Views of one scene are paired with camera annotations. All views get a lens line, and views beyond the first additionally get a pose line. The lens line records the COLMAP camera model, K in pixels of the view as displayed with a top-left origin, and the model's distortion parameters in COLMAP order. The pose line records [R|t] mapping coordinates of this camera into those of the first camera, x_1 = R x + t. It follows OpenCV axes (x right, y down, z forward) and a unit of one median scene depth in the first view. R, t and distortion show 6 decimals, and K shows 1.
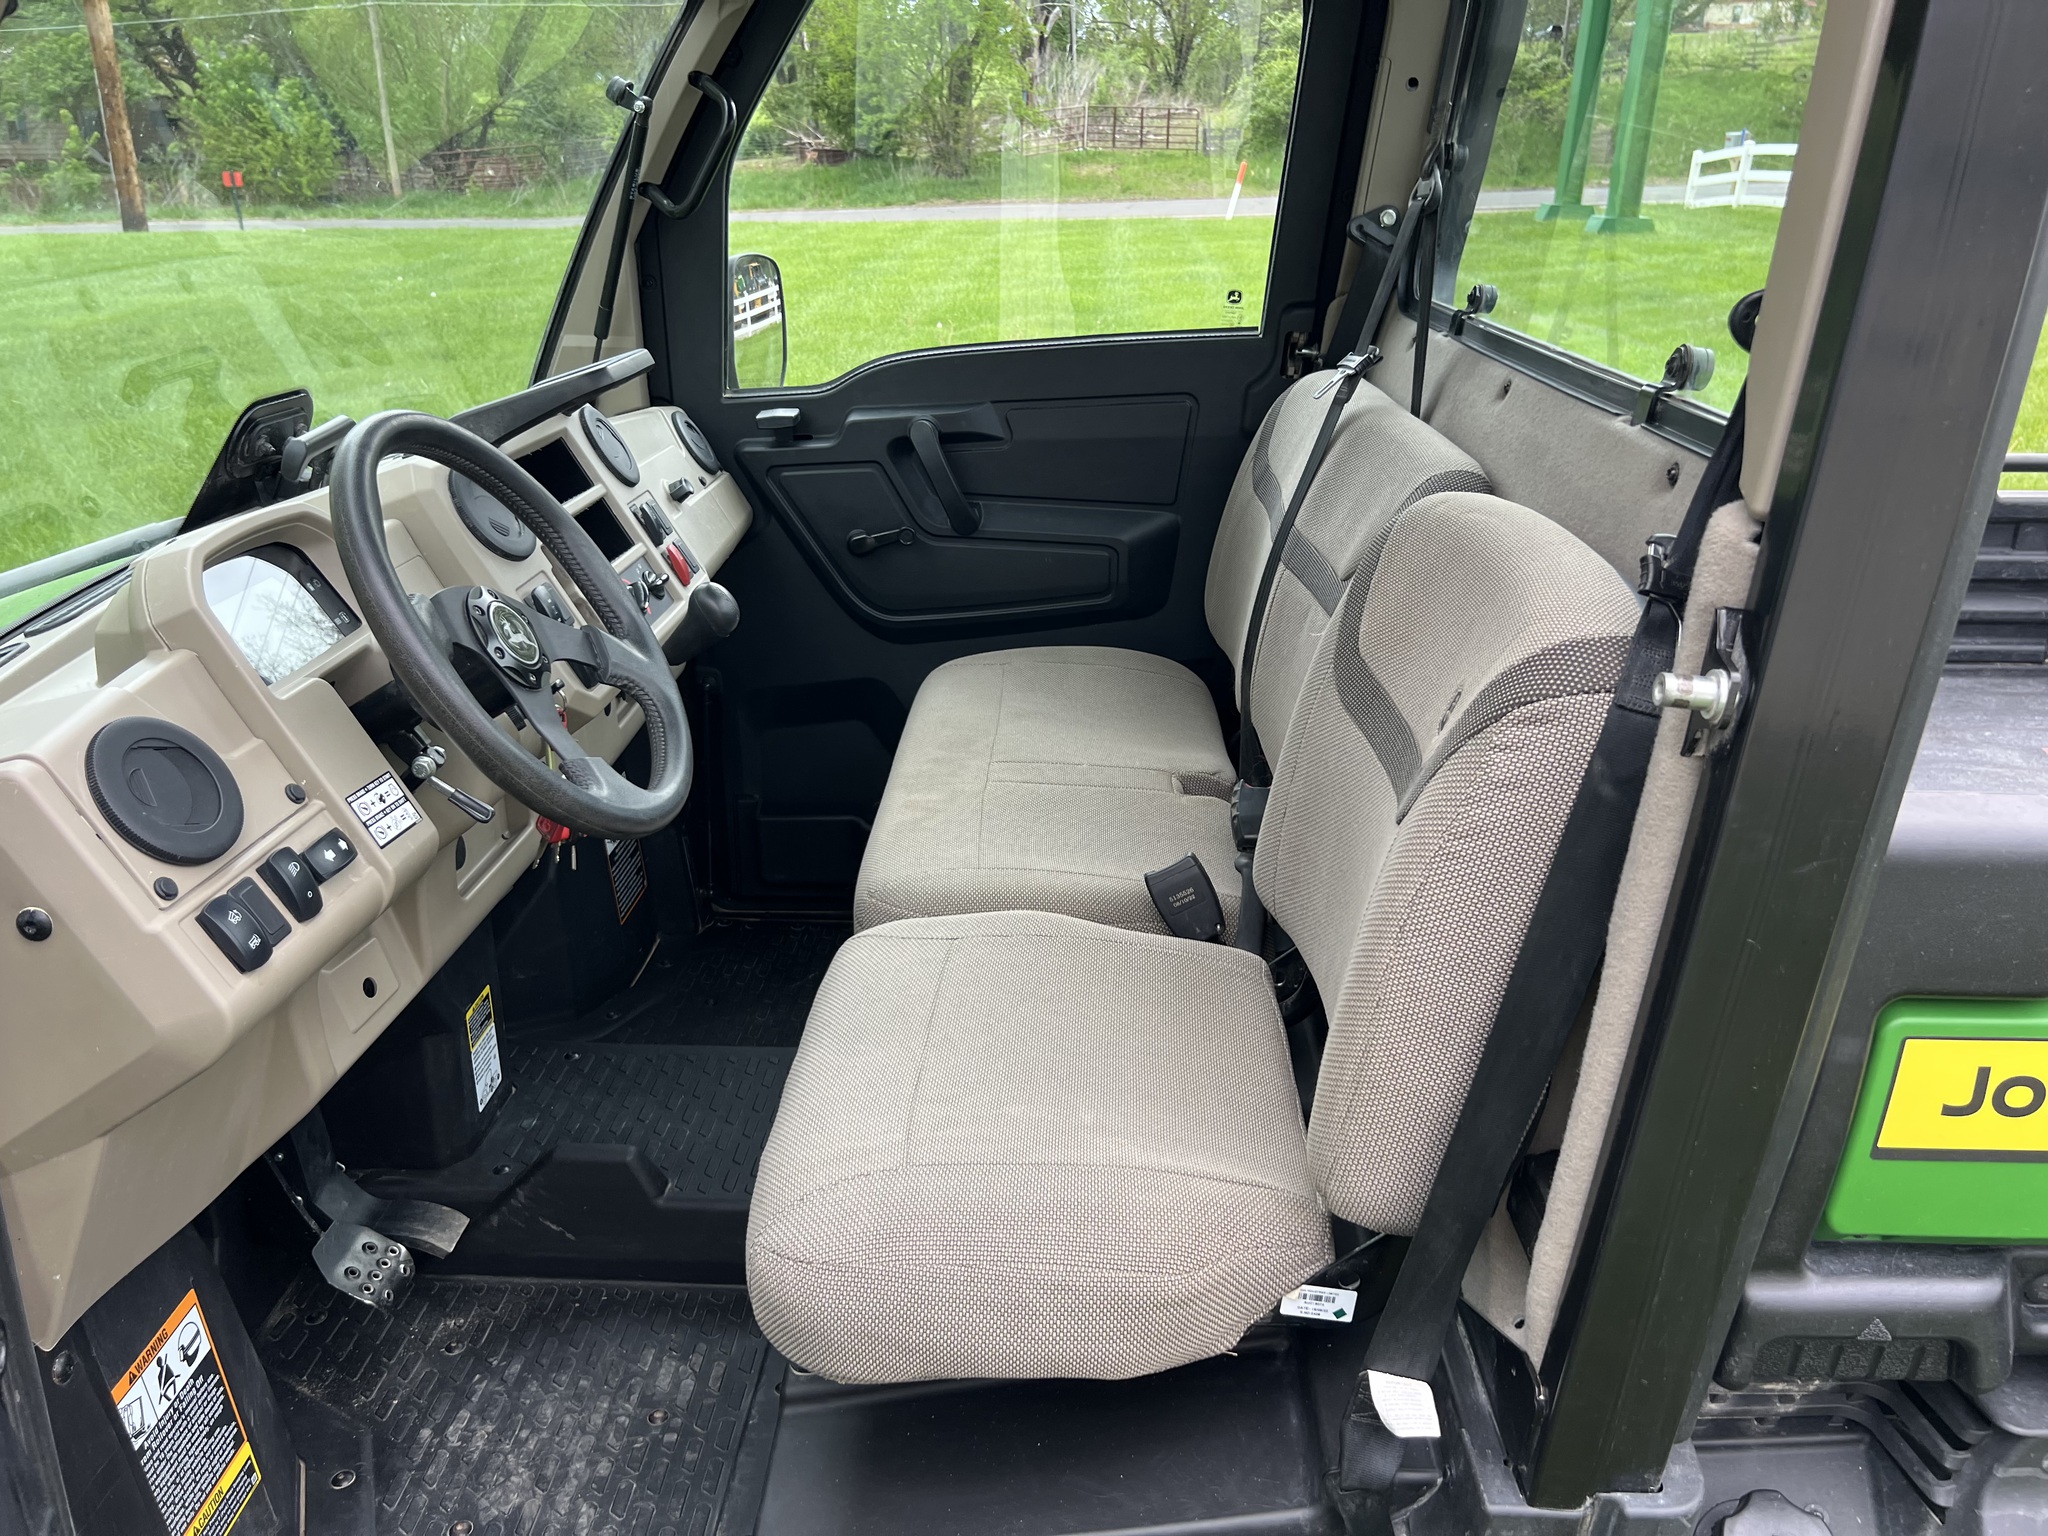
lens RADIAL K [[1682.8, 0, 1024.0], [0, 1682.8, 768.0], [0, 0, 1]] dist [0.018562, -0.011675]
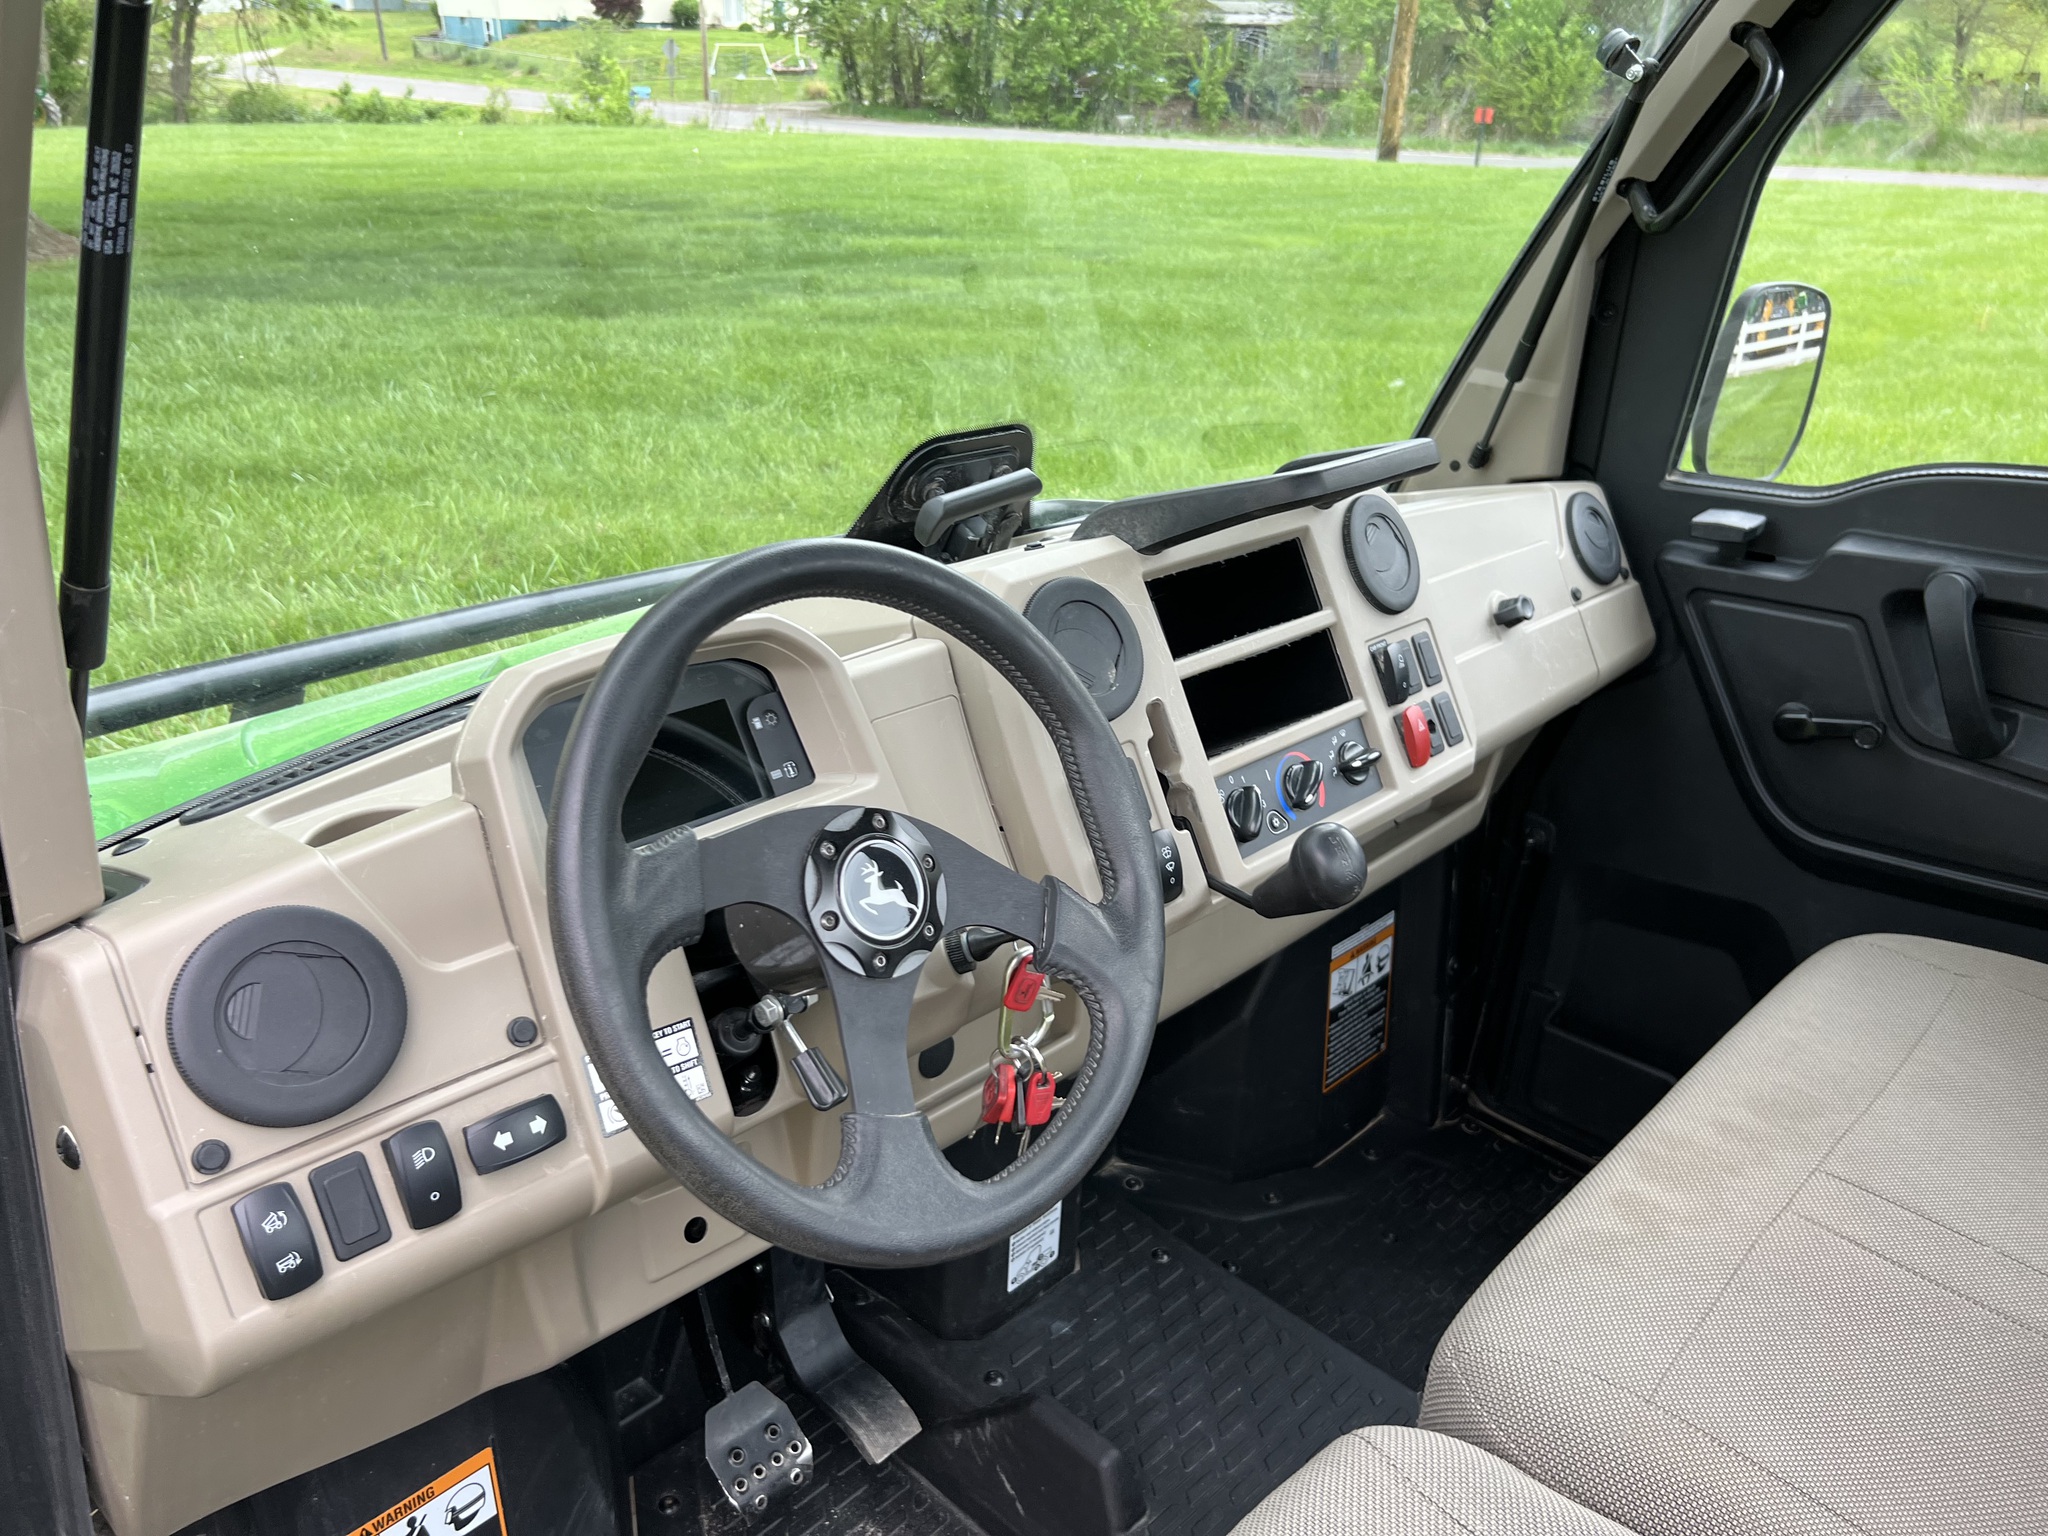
lens RADIAL K [[1581.9, 0, 957.5], [0, 1581.9, 769.6], [0, 0, 1]] dist [0.052289, -0.068170]
pose [[0.739687, 0.294197, -0.605237, 0.052487], [-0.260507, 0.954436, 0.145561, -0.129058], [0.620483, 0.049999, 0.782624, 0.294735]]
